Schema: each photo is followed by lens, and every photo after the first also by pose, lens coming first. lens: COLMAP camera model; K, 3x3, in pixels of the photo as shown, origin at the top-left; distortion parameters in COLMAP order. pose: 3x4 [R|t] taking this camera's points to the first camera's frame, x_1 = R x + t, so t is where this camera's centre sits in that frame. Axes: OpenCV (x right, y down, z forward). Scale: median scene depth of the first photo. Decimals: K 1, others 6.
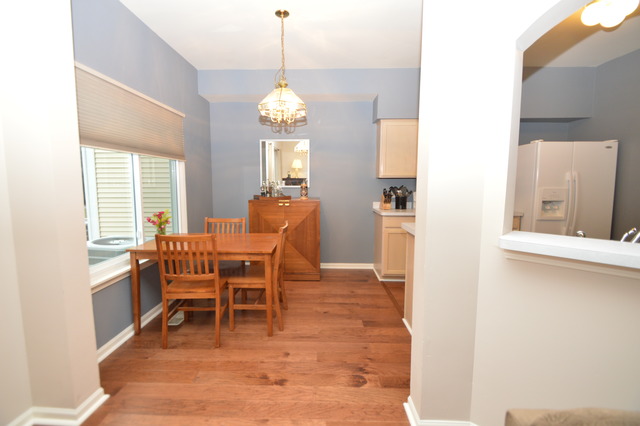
lens RADIAL K [[286.7, 0, 315.1], [0, 286.7, 210.2], [0, 0, 1]] dist [-0.001988, -0.000894]
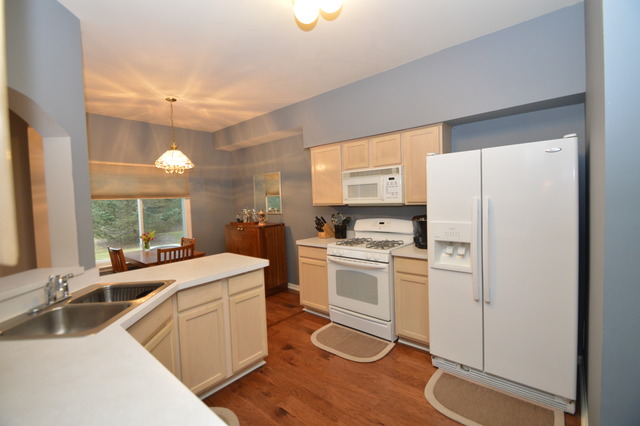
lens RADIAL K [[286.7, 0, 320.3], [0, 286.7, 212.1], [0, 0, 1]] dist [-0.001988, -0.000894]
pose [[0.766210, 0.003792, -0.642579, 1.030549], [-0.027215, 0.999277, -0.026553, -0.076277], [0.642013, 0.037833, 0.765759, 0.298622]]
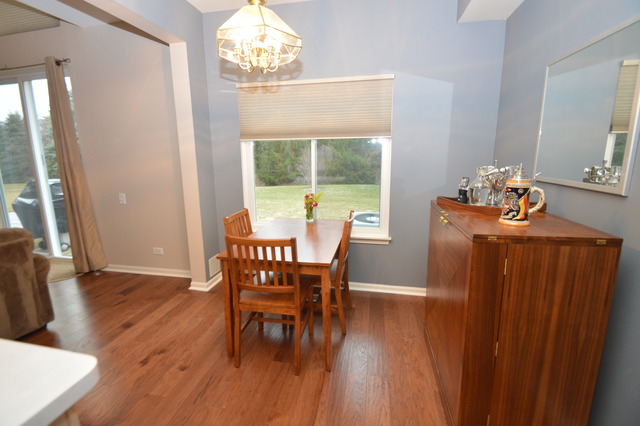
lens RADIAL K [[286.7, 0, 314.2], [0, 286.7, 210.2], [0, 0, 1]] dist [-0.001988, -0.000894]
pose [[-0.180888, 0.184849, -0.965976, 0.377342], [-0.087577, 0.975250, 0.203024, -0.116690], [0.979597, 0.121322, -0.160222, 0.951113]]
